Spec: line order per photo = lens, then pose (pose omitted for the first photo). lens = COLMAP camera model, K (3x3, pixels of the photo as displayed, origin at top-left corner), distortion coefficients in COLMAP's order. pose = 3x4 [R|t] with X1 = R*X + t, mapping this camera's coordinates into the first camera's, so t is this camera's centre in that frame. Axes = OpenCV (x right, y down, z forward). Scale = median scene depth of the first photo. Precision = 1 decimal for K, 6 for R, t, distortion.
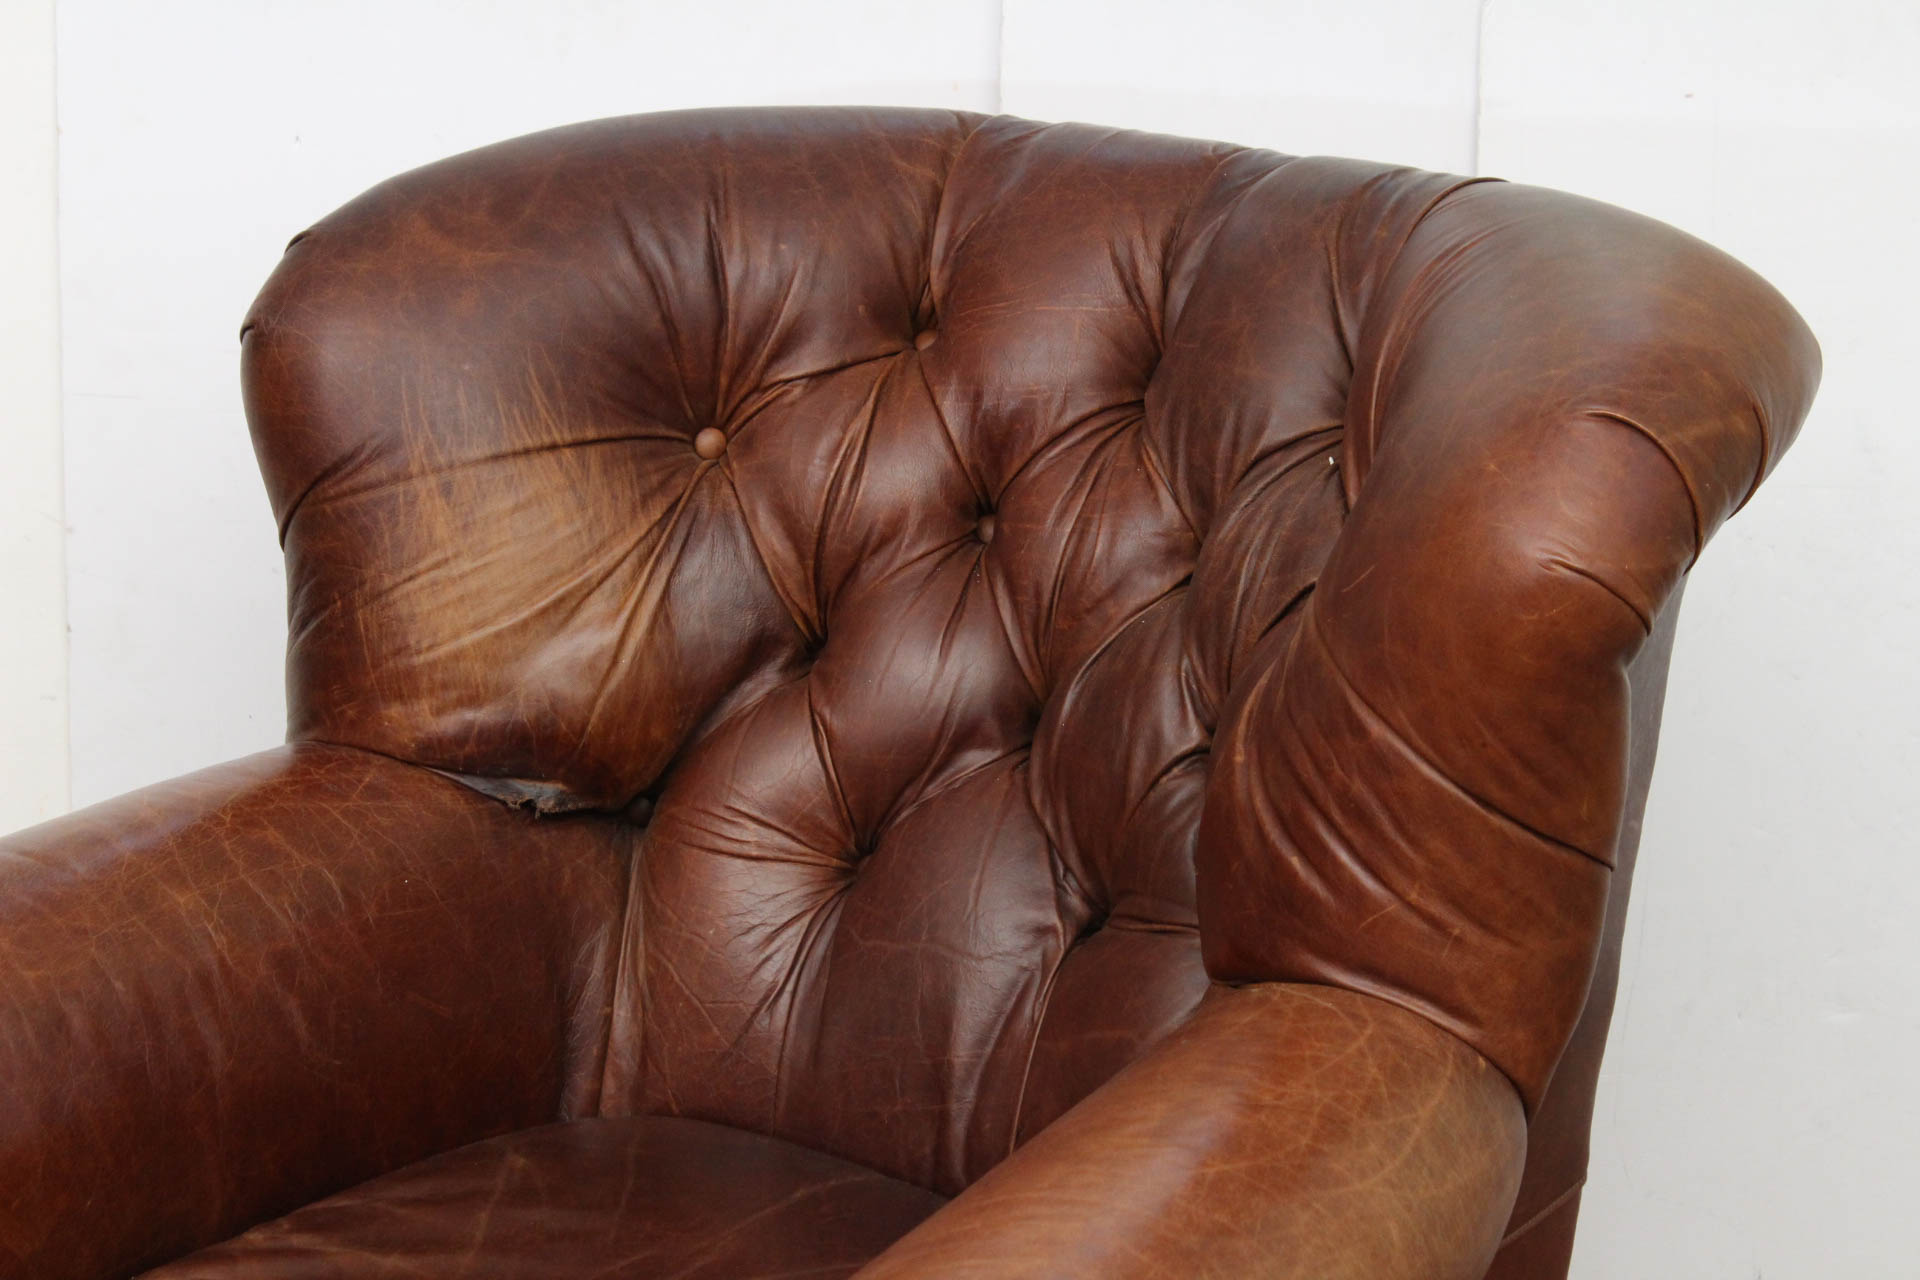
lens RADIAL K [[4550.7, 0, 963.4], [0, 4550.7, 633.5], [0, 0, 1]] dist [0.096185, 0.070136]
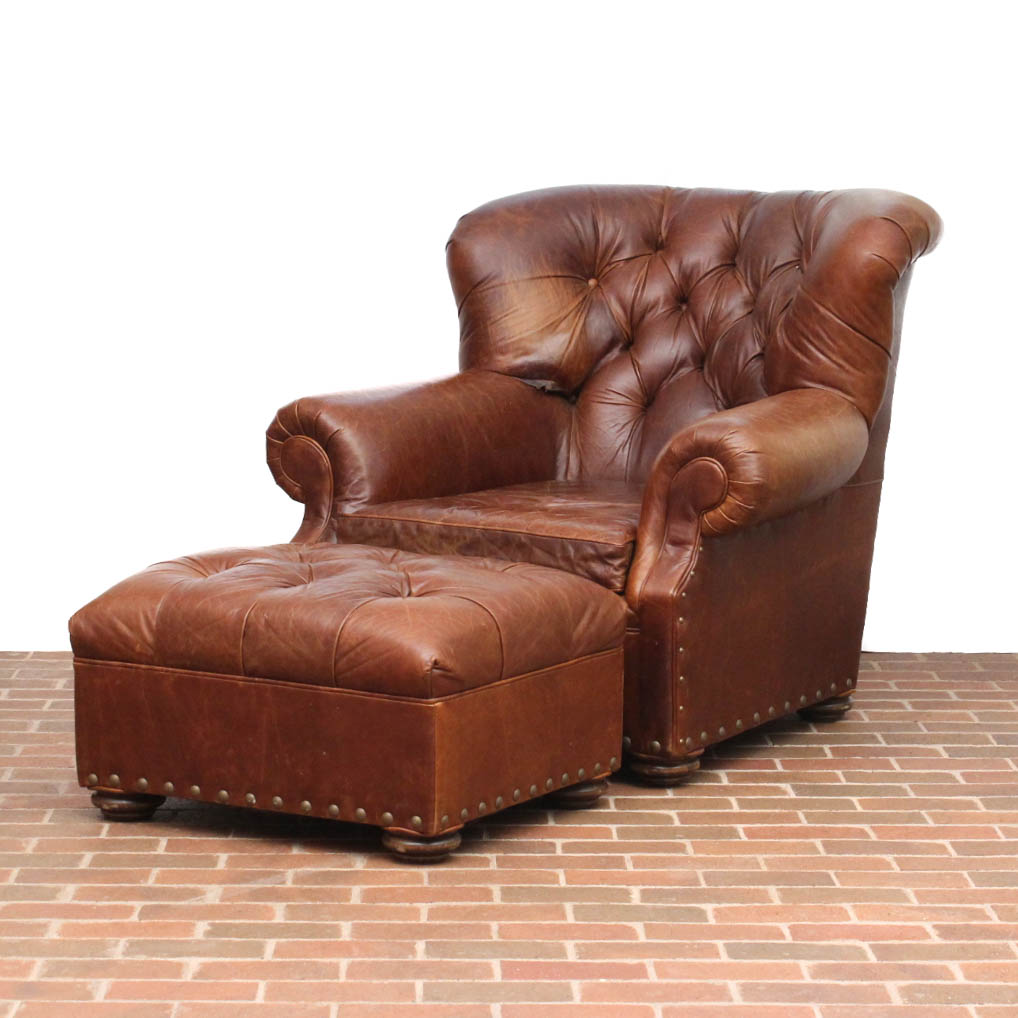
lens RADIAL K [[3251.8, 0, 509.0], [0, 3251.8, 509.0], [0, 0, 1]] dist [-0.090155, -0.324296]
pose [[0.998720, -0.009455, 0.049682, -0.231288], [0.017164, 0.987430, -0.157122, 0.471999], [-0.047572, 0.157774, 0.986329, -1.195492]]
